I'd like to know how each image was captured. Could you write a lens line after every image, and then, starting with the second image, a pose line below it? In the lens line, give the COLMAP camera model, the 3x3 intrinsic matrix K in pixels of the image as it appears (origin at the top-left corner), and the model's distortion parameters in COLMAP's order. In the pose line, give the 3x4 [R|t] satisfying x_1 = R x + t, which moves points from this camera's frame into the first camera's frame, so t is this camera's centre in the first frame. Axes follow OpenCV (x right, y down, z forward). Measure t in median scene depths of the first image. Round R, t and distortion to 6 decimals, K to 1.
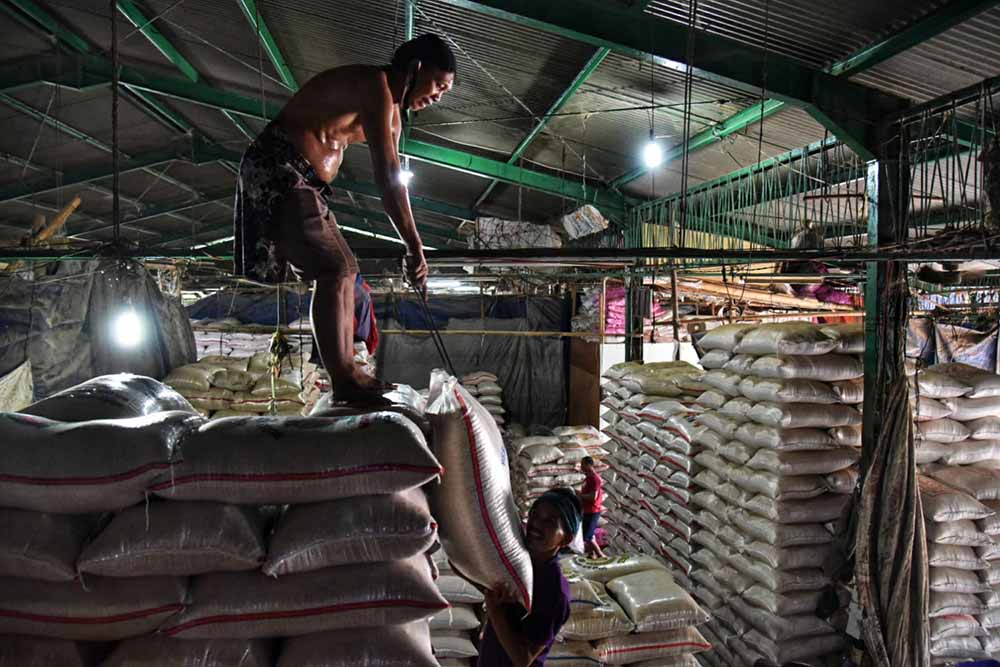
lens RADIAL K [[767.8, 0, 499.3], [0, 767.8, 289.2], [0, 0, 1]] dist [-0.105621, 0.062779]
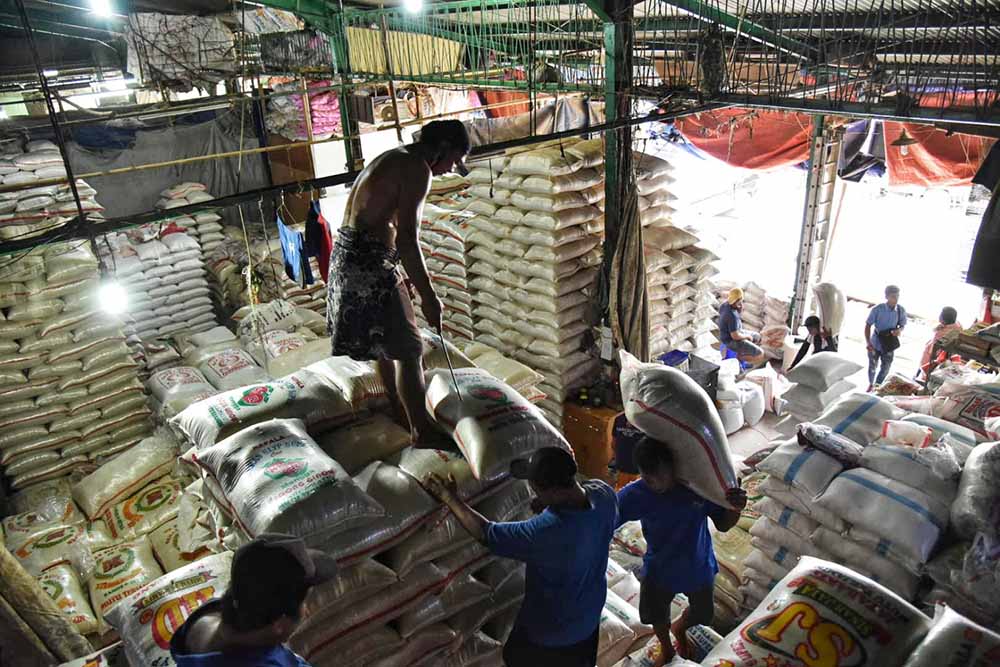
lens RADIAL K [[767.8, 0, 499.3], [0, 767.8, 289.2], [0, 0, 1]] dist [-0.105621, 0.062779]
pose [[0.851392, -0.225733, 0.473472, -0.367648], [0.046323, 0.931492, 0.360801, -0.209600], [-0.522480, -0.285251, 0.803521, -0.083538]]
